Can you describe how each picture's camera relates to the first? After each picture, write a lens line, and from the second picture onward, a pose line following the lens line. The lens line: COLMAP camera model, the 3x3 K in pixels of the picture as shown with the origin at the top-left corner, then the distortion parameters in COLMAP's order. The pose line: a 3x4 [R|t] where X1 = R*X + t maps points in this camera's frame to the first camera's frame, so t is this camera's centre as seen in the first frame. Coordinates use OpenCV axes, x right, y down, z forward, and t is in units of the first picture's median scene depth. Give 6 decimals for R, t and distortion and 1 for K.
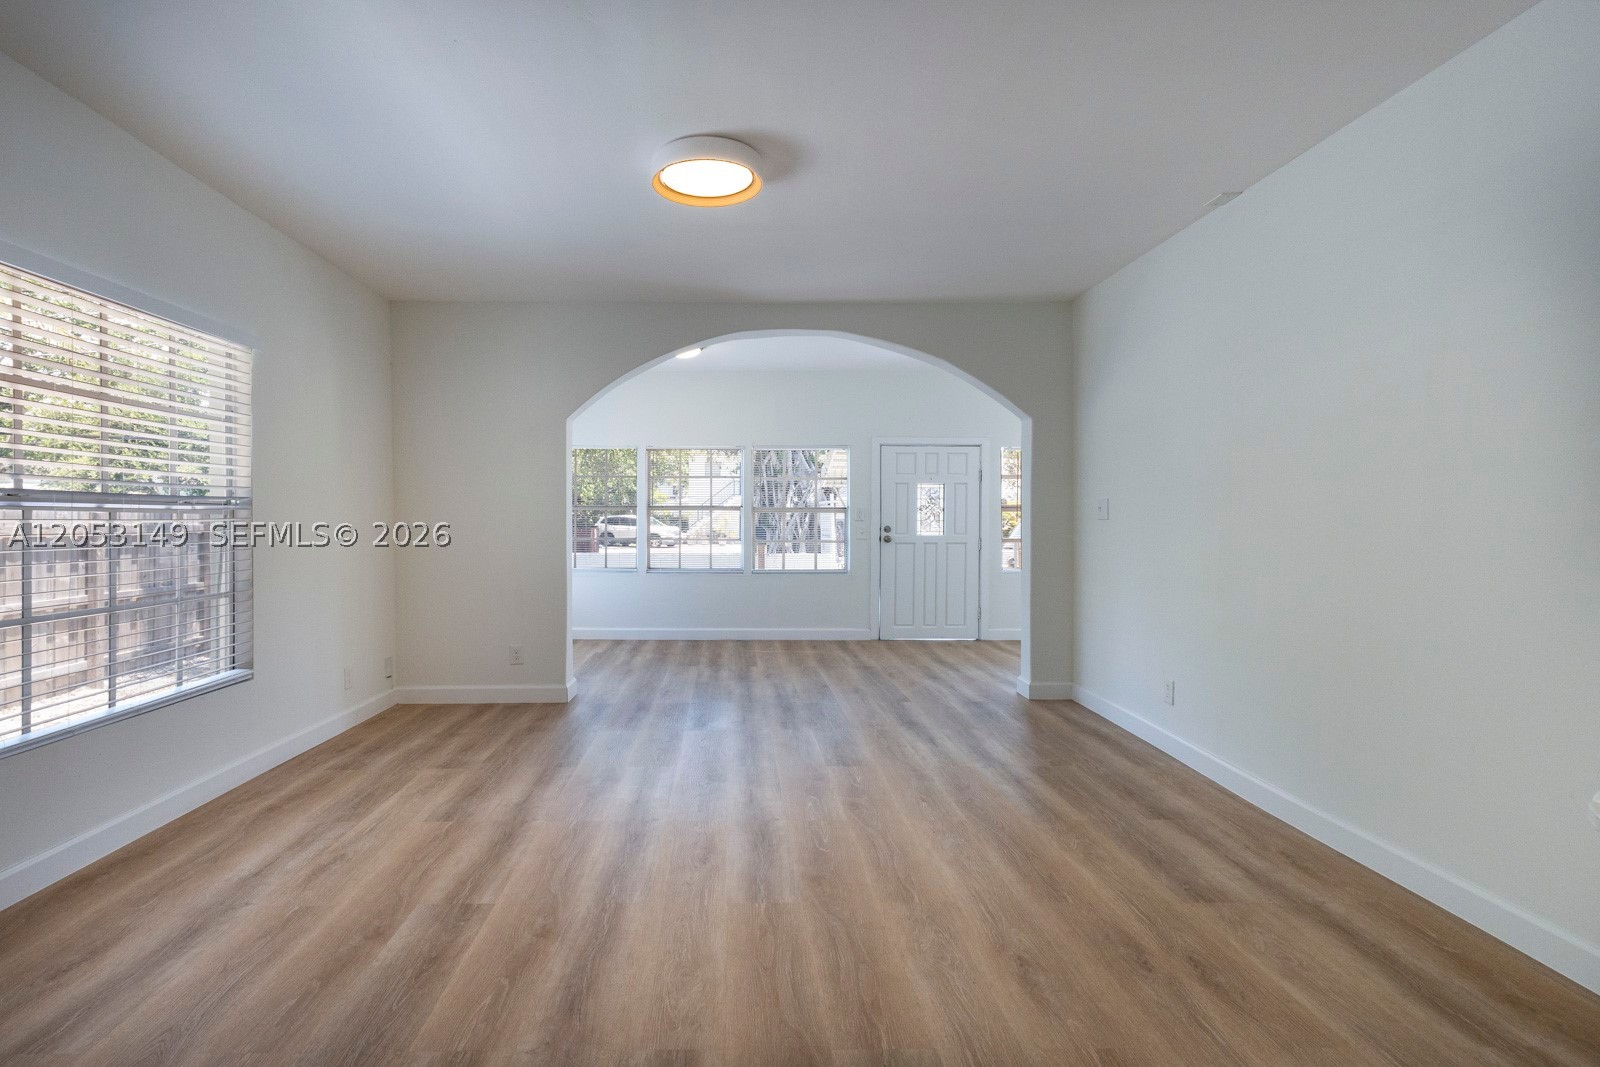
lens RADIAL K [[778.0, 0, 790.2], [0, 778.0, 523.9], [0, 0, 1]] dist [0.000788, -0.000210]
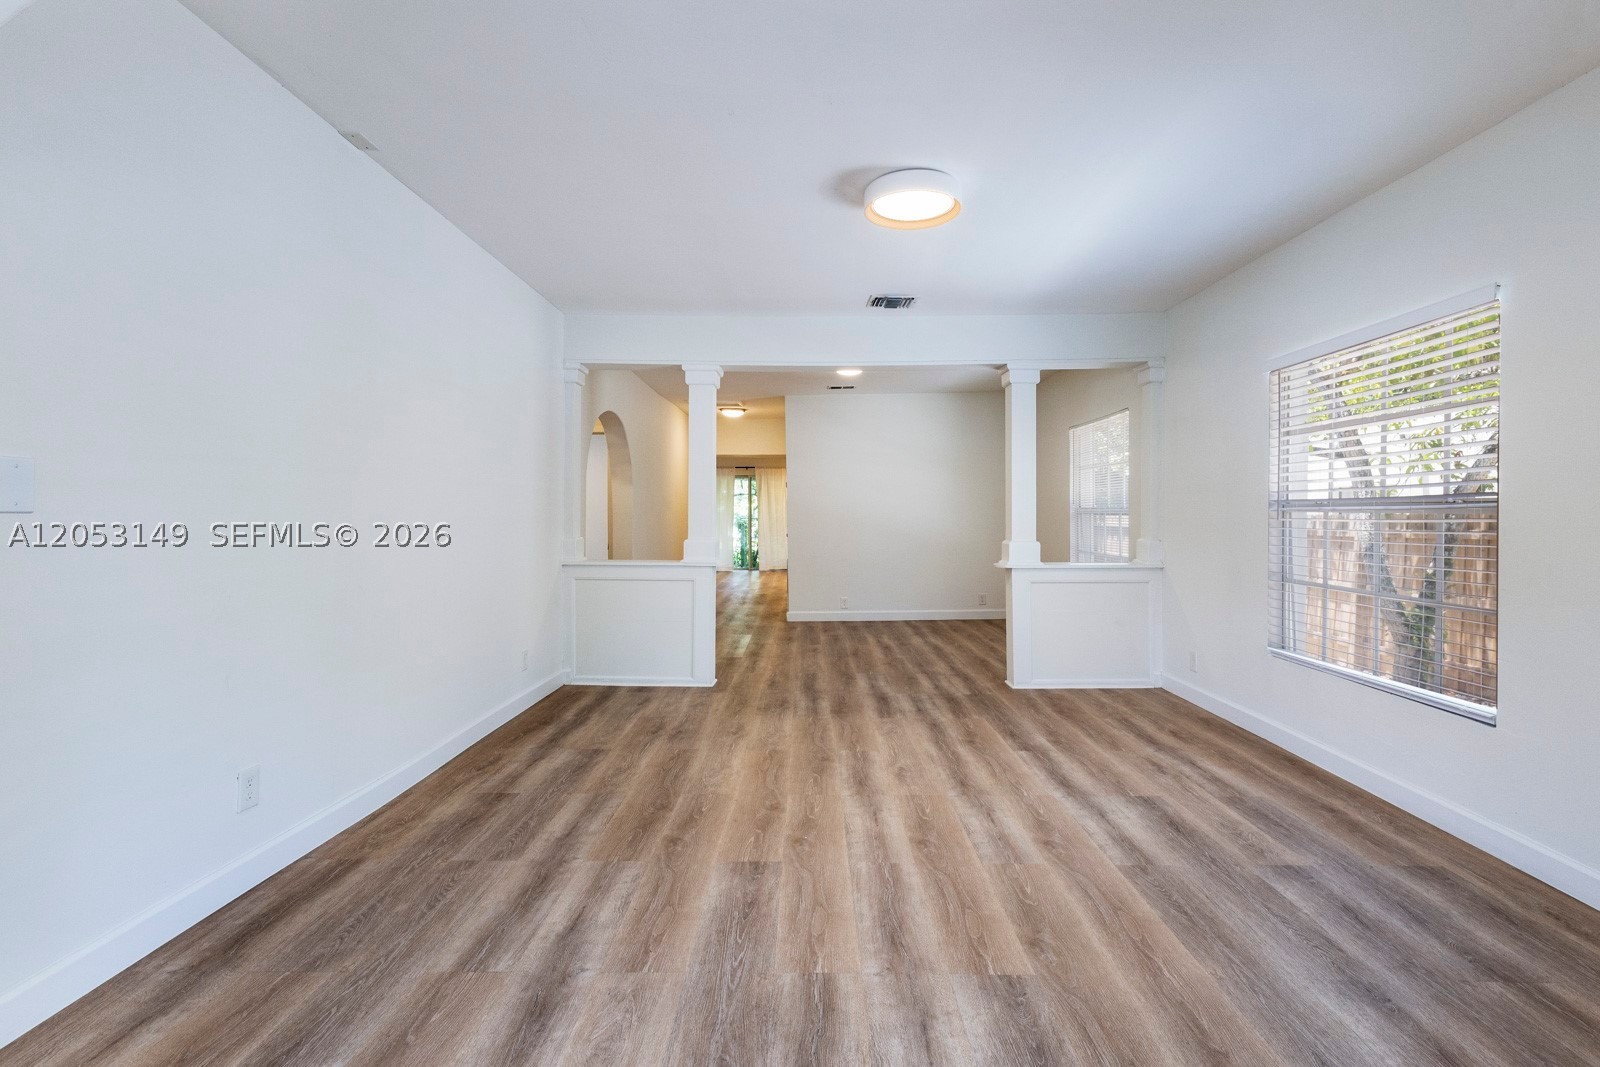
lens RADIAL K [[778.0, 0, 790.2], [0, 778.0, 523.9], [0, 0, 1]] dist [0.000788, -0.000210]
pose [[-0.994998, -0.007004, 0.099651, -0.041464], [-0.005070, 0.999794, 0.019646, -0.036784], [-0.099768, 0.019043, -0.994829, 2.111574]]
